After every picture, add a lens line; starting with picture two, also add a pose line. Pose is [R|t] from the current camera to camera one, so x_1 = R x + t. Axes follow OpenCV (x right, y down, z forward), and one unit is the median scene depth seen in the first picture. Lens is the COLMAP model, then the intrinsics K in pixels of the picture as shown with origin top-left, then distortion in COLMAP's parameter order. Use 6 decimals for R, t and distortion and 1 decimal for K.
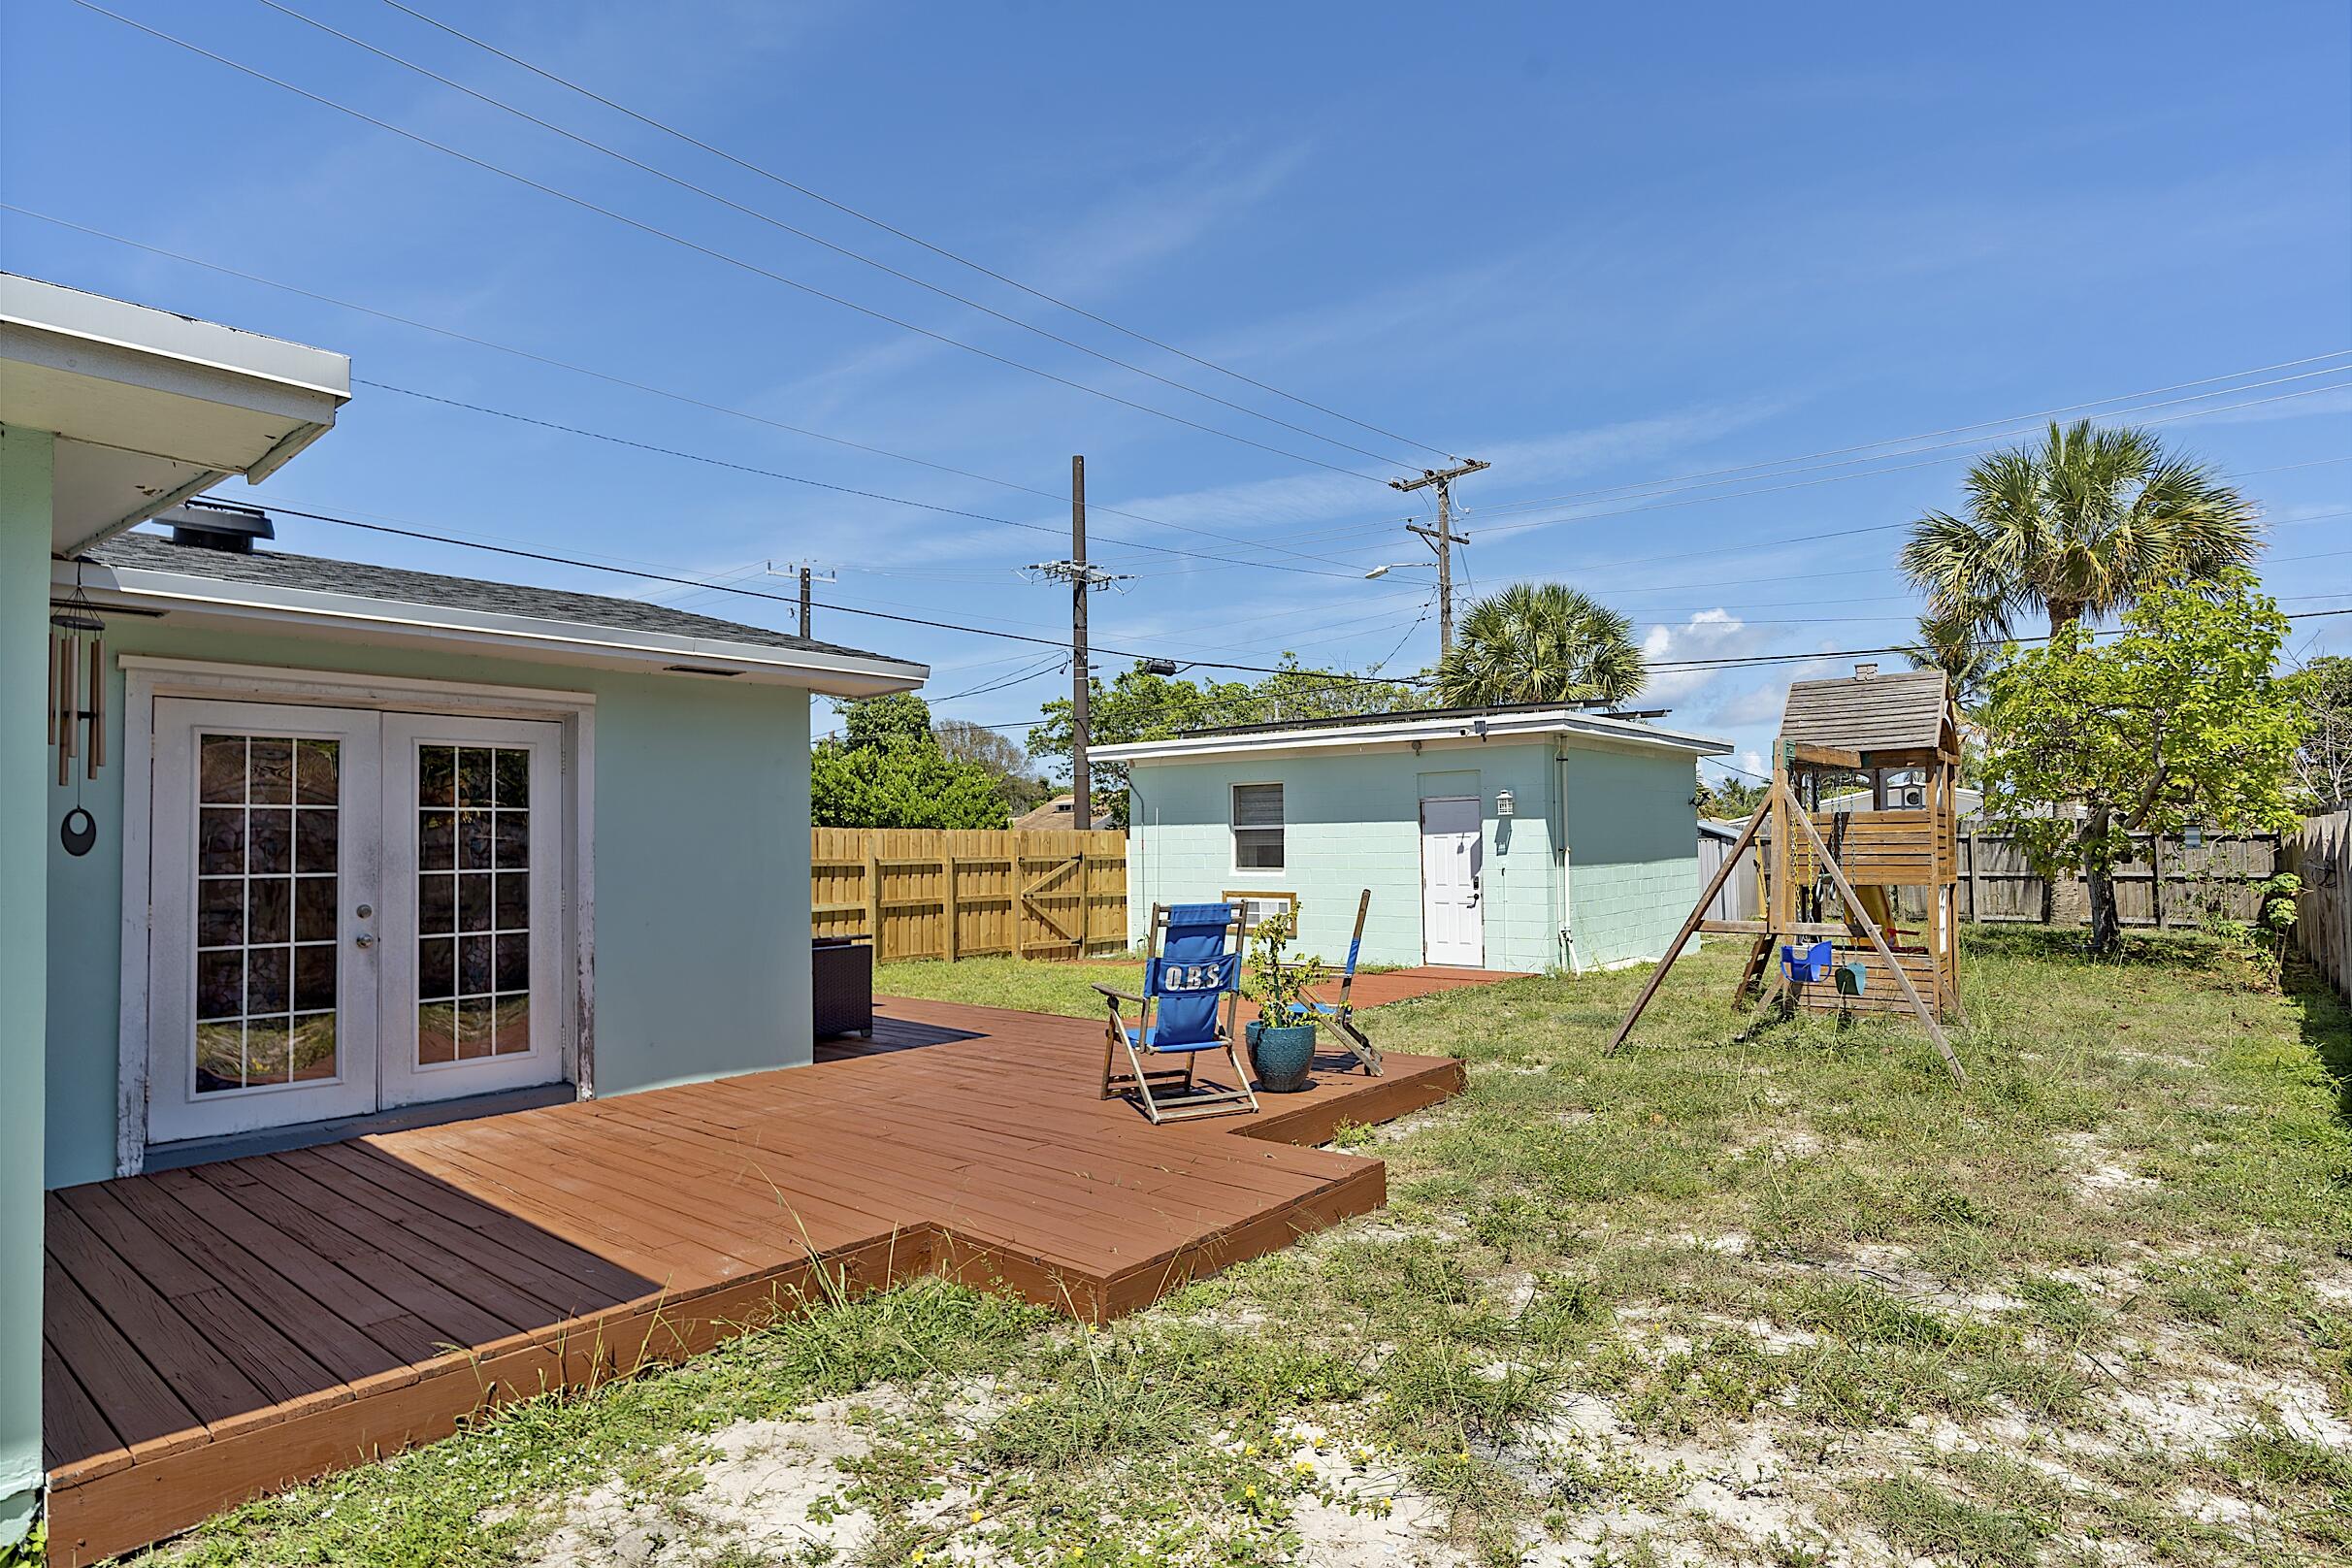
lens RADIAL K [[1245.6, 0, 1167.5], [0, 1245.6, 797.8], [0, 0, 1]] dist [-0.004400, 0.000984]
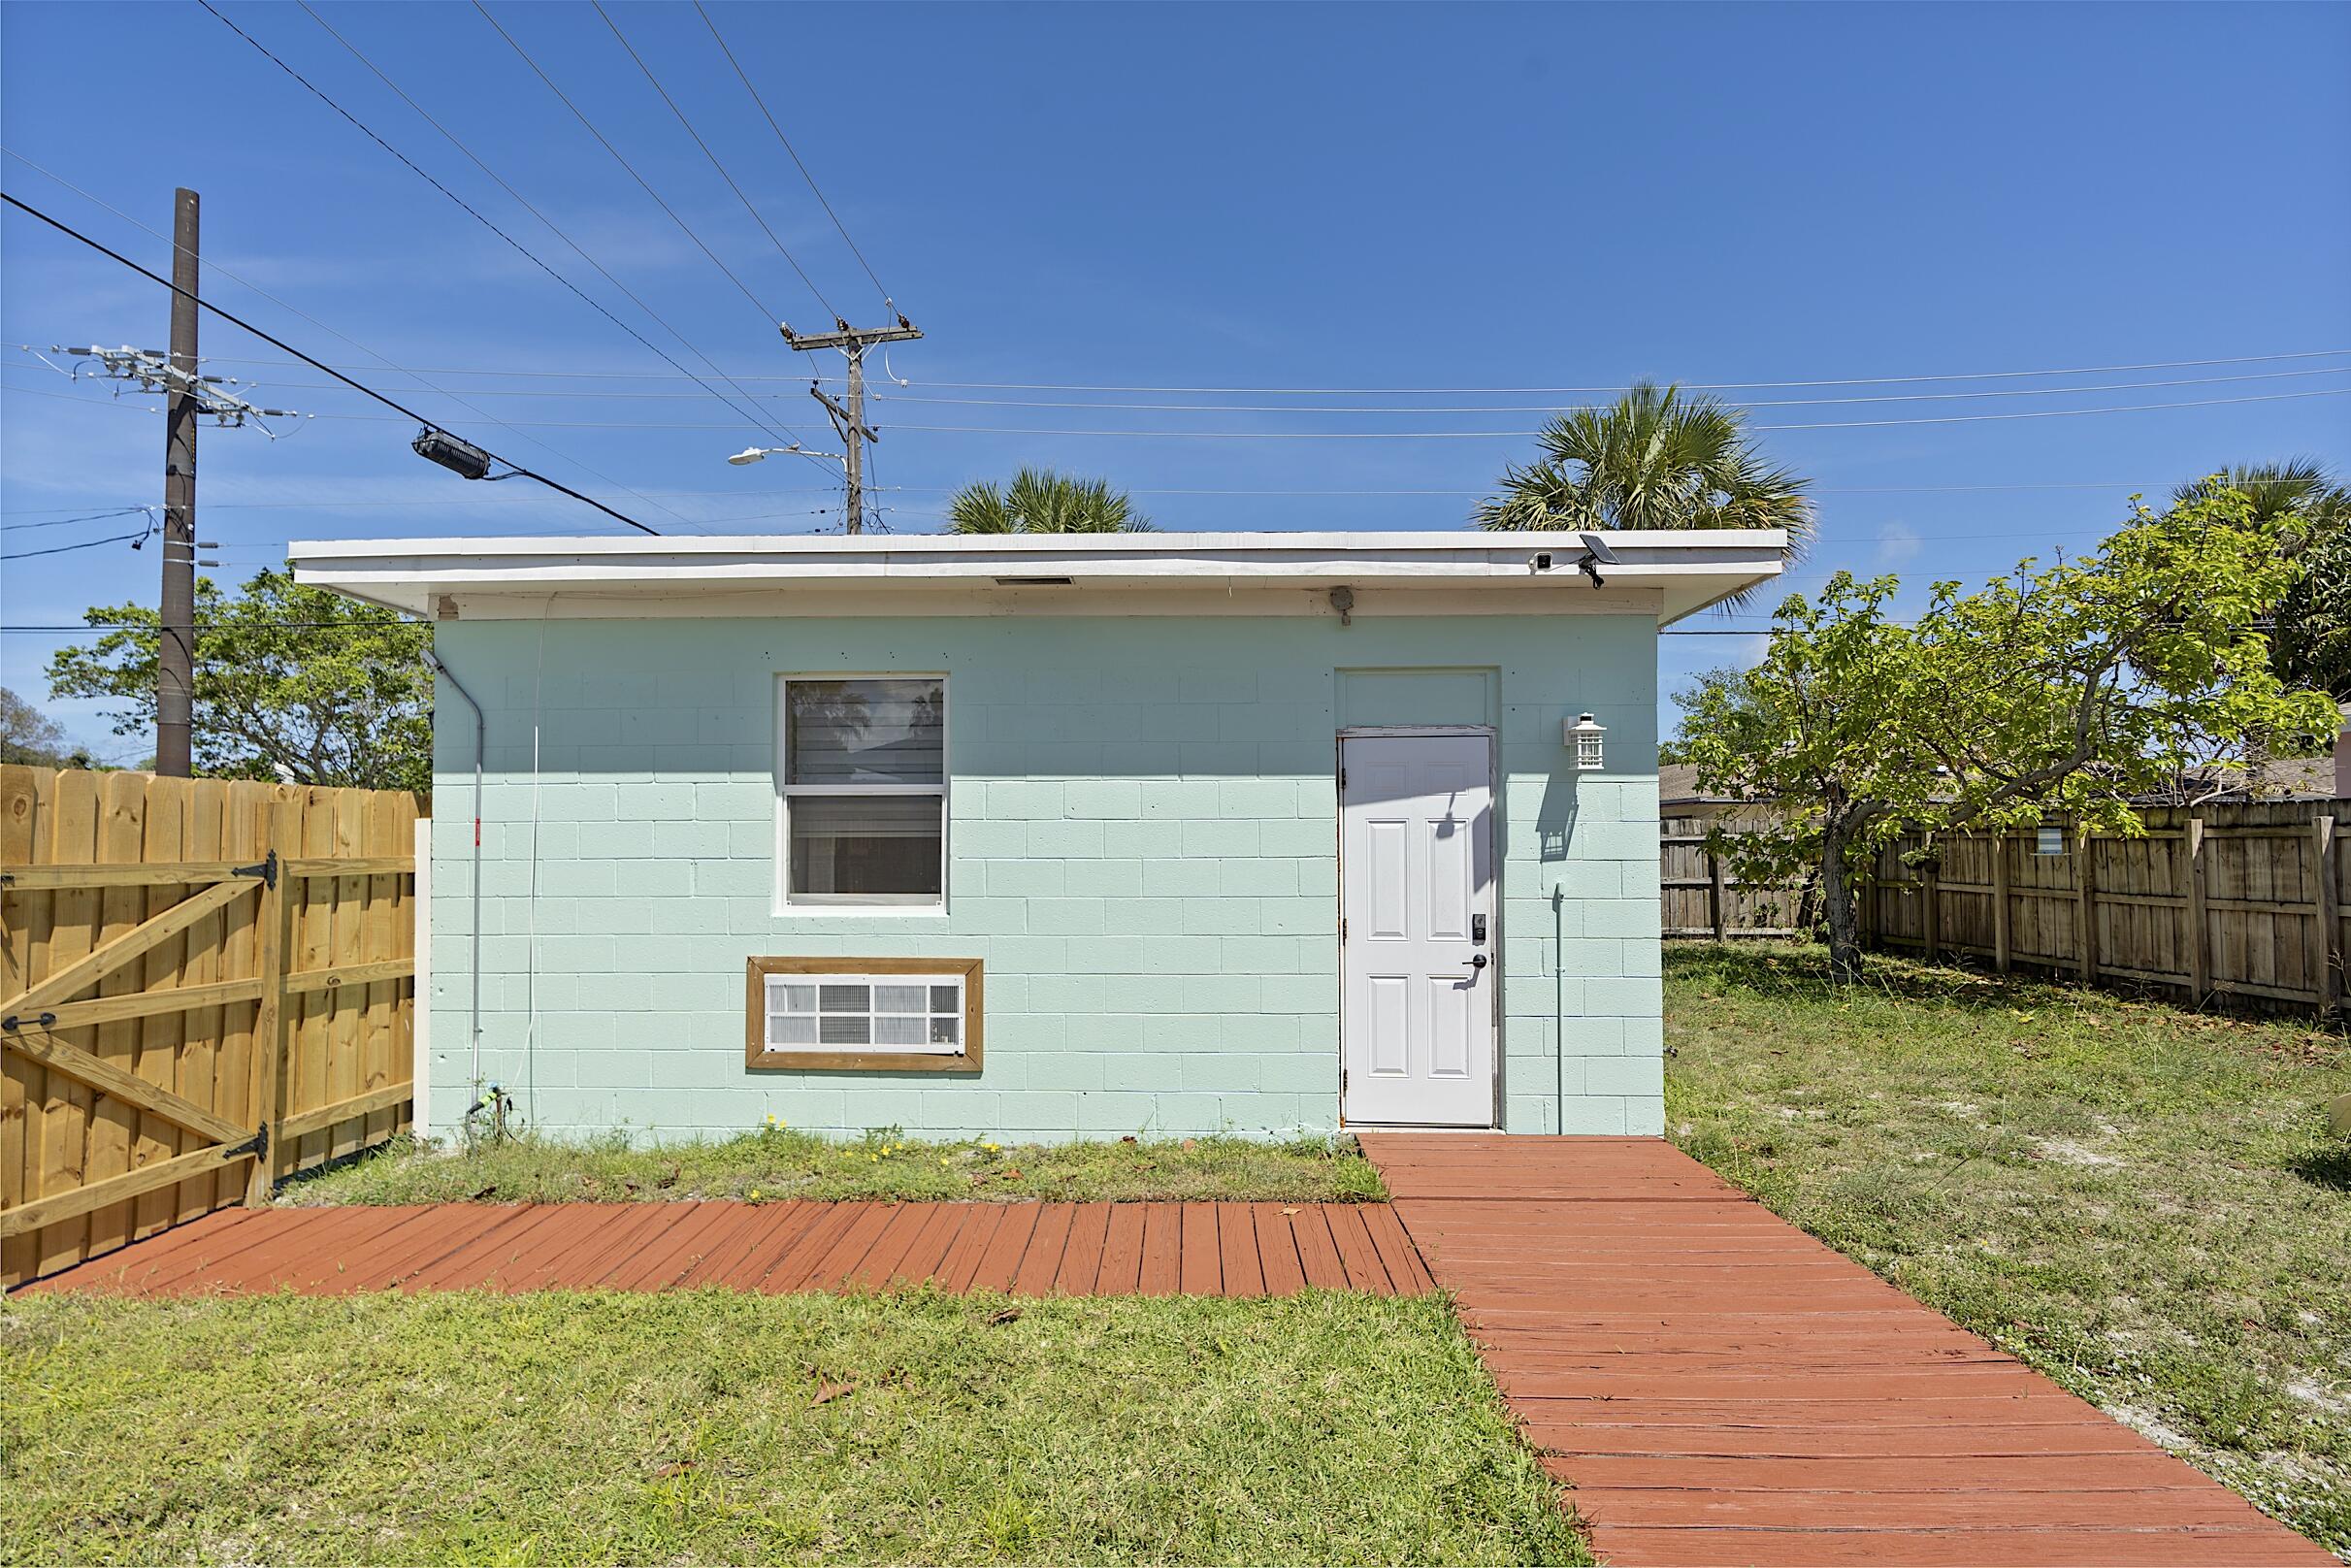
lens RADIAL K [[1150.9, 0, 1173.5], [0, 1150.9, 800.2], [0, 0, 1]] dist [-0.006452, 0.001250]
pose [[0.786428, 0.032392, 0.616832, -0.070738], [-0.030850, 0.999437, -0.013152, 0.027783], [-0.616911, -0.008686, 0.786985, 0.647422]]
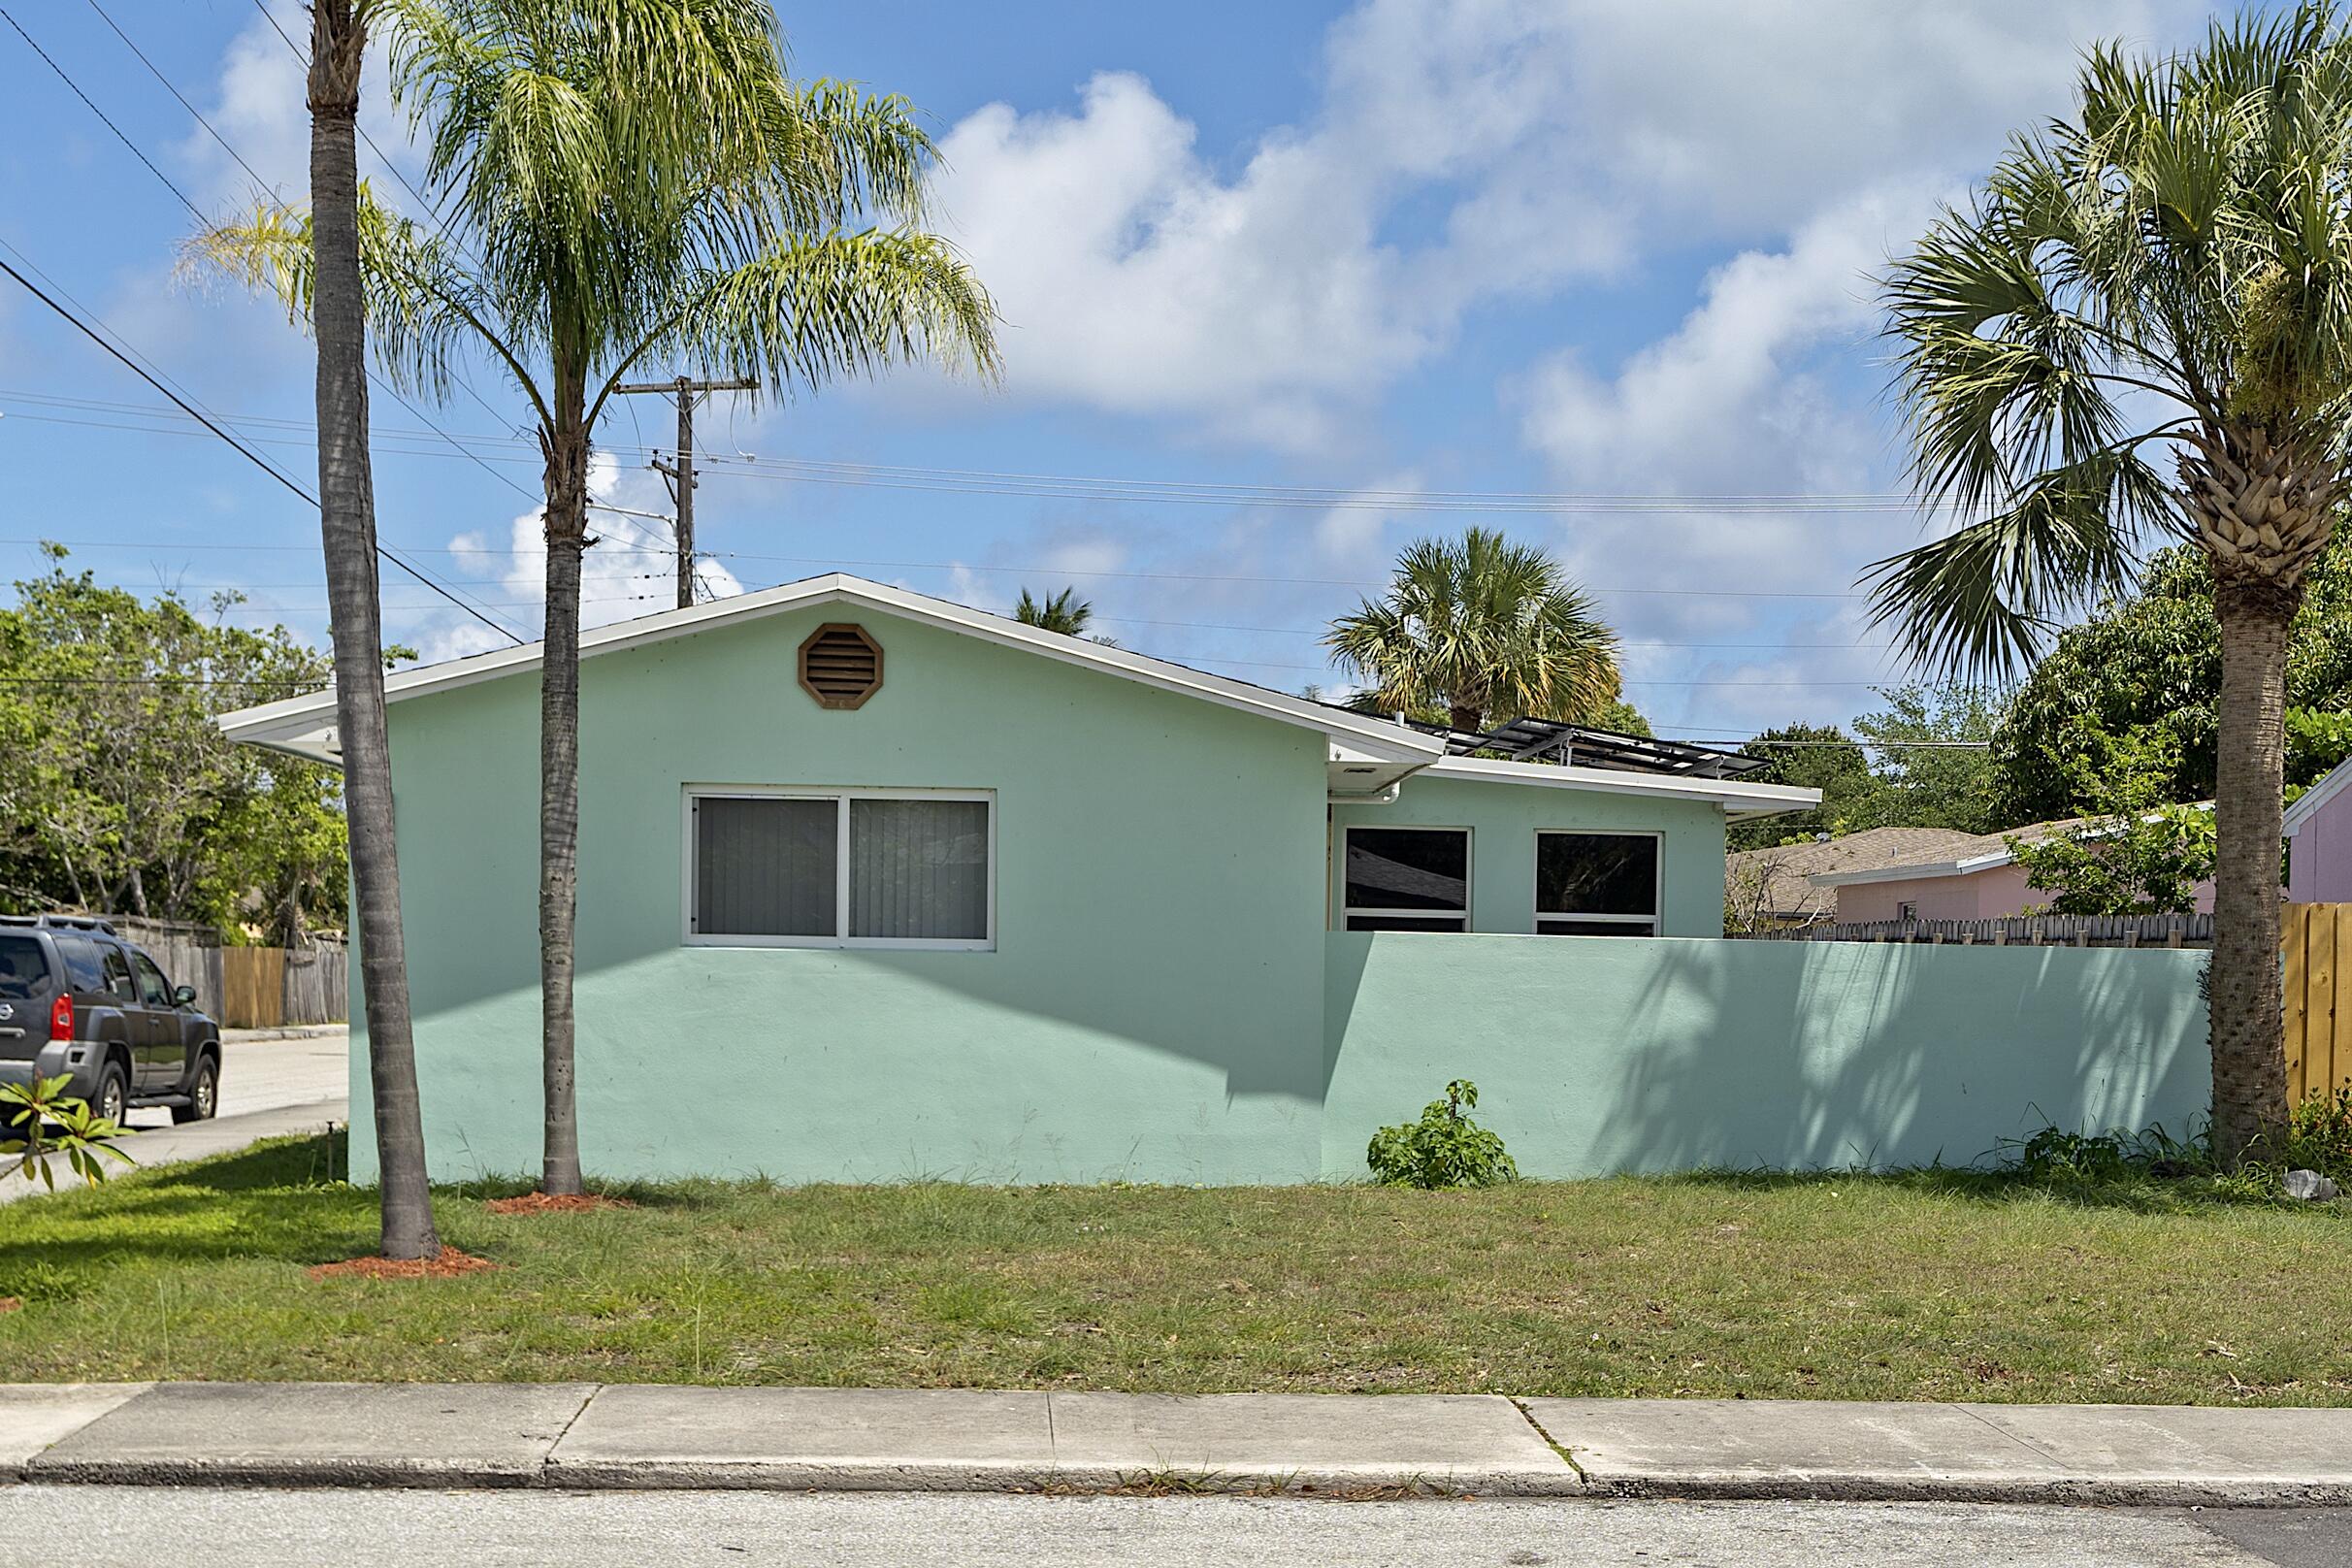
lens RADIAL K [[3348.8, 0, 1177.9], [0, 3348.8, 786.0], [0, 0, 1]] dist [0.053152, 0.000000]
pose [[0.734627, 0.067425, 0.675112, -1.441989], [-0.054107, 0.997703, -0.040766, 0.024434], [-0.676310, -0.006581, 0.736588, -0.924380]]
